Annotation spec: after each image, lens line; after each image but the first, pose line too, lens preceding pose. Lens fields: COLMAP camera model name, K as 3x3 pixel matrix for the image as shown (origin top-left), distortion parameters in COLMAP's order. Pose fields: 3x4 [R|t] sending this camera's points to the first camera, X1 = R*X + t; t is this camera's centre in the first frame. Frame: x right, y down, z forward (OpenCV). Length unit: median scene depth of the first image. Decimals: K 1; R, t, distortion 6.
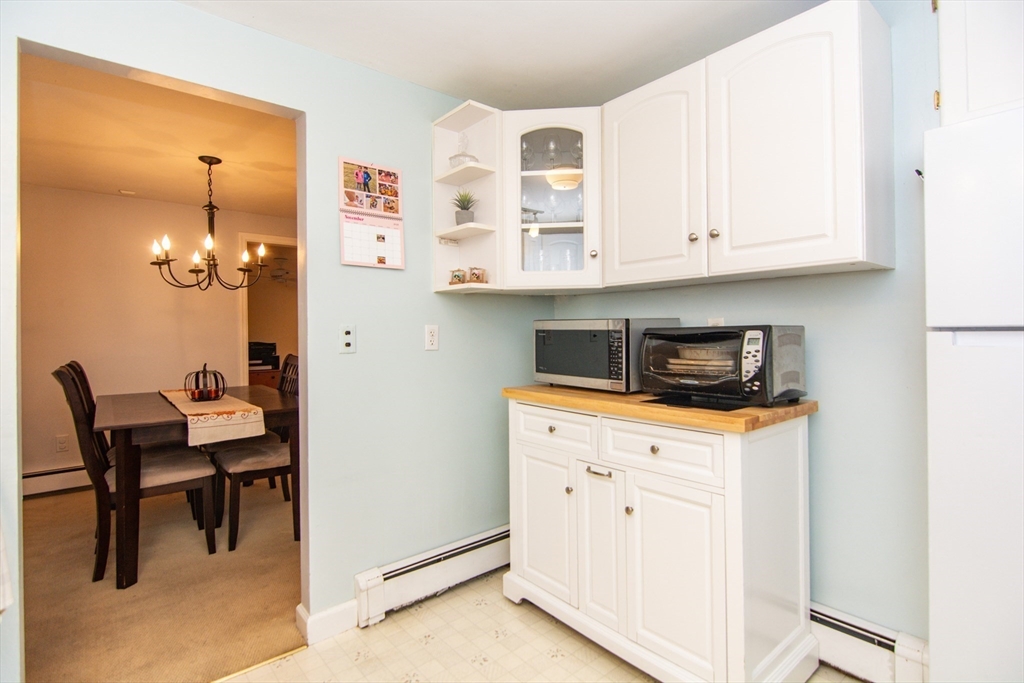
lens RADIAL K [[503.0, 0, 497.5], [0, 503.0, 323.6], [0, 0, 1]] dist [-0.002609, -0.001144]
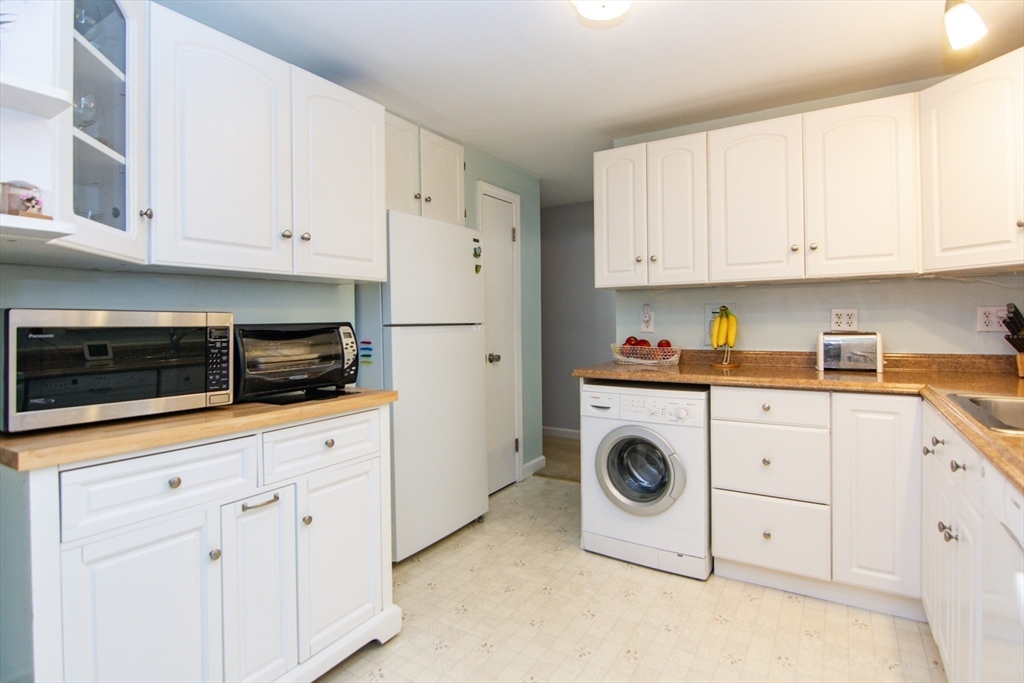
lens RADIAL K [[503.0, 0, 512.7], [0, 503.0, 332.3], [0, 0, 1]] dist [-0.002609, -0.001144]
pose [[-0.307663, -0.001536, 0.951494, -0.702634], [0.007139, 0.999967, 0.003923, 0.023622], [-0.951469, 0.008000, -0.307642, 0.883217]]
